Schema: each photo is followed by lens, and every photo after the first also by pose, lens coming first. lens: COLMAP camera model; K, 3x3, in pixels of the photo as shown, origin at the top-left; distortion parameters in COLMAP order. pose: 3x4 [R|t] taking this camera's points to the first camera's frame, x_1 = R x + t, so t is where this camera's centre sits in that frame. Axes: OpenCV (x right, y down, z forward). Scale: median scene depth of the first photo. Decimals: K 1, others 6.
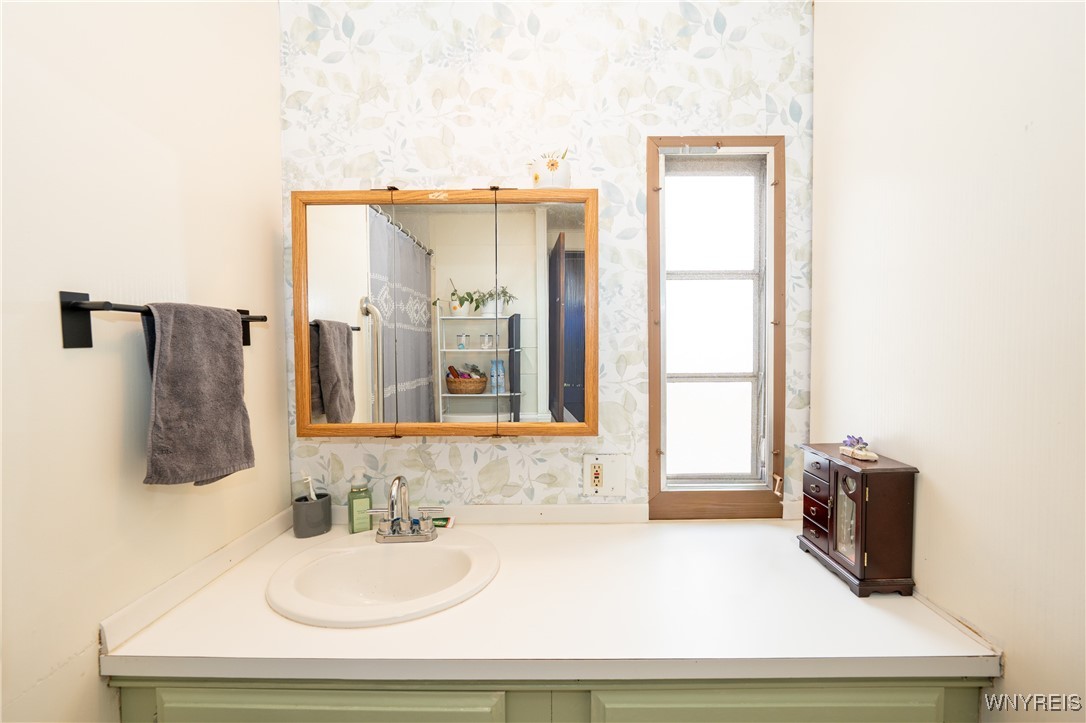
lens RADIAL K [[411.9, 0, 539.7], [0, 411.9, 358.7], [0, 0, 1]] dist [-0.016505, 0.000109]
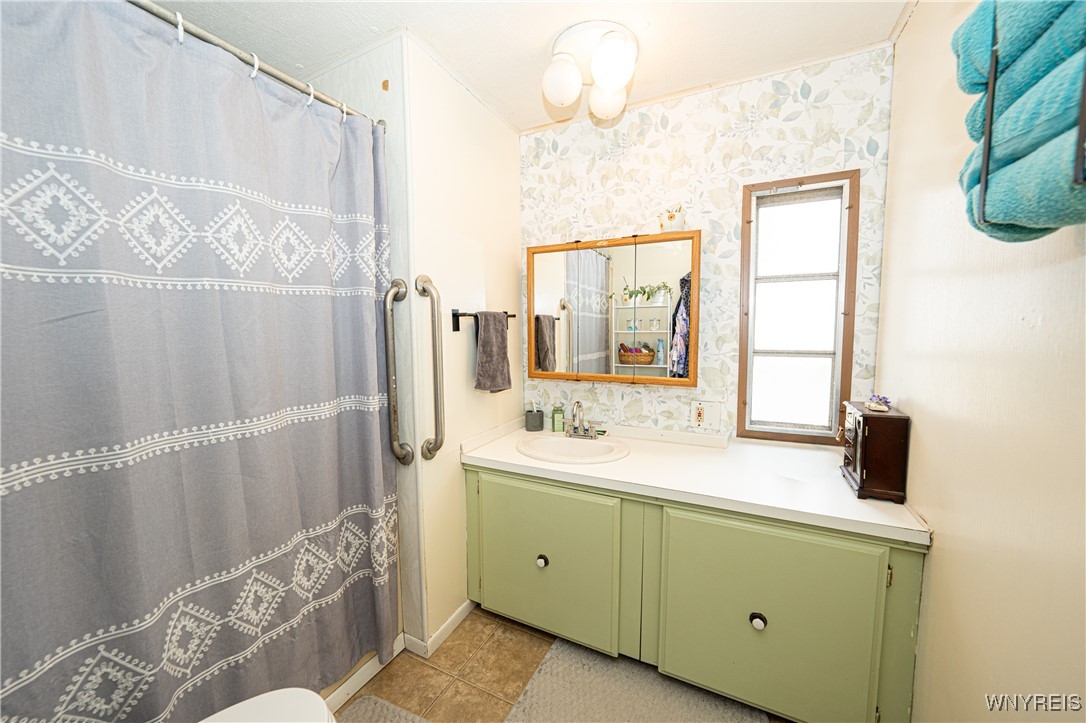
lens RADIAL K [[411.9, 0, 539.7], [0, 411.9, 358.7], [0, 0, 1]] dist [-0.016505, 0.000109]
pose [[0.895435, 0.033798, -0.443907, 0.280411], [-0.012221, 0.998604, 0.051381, 0.003622], [0.445024, -0.040583, 0.894598, -0.637301]]
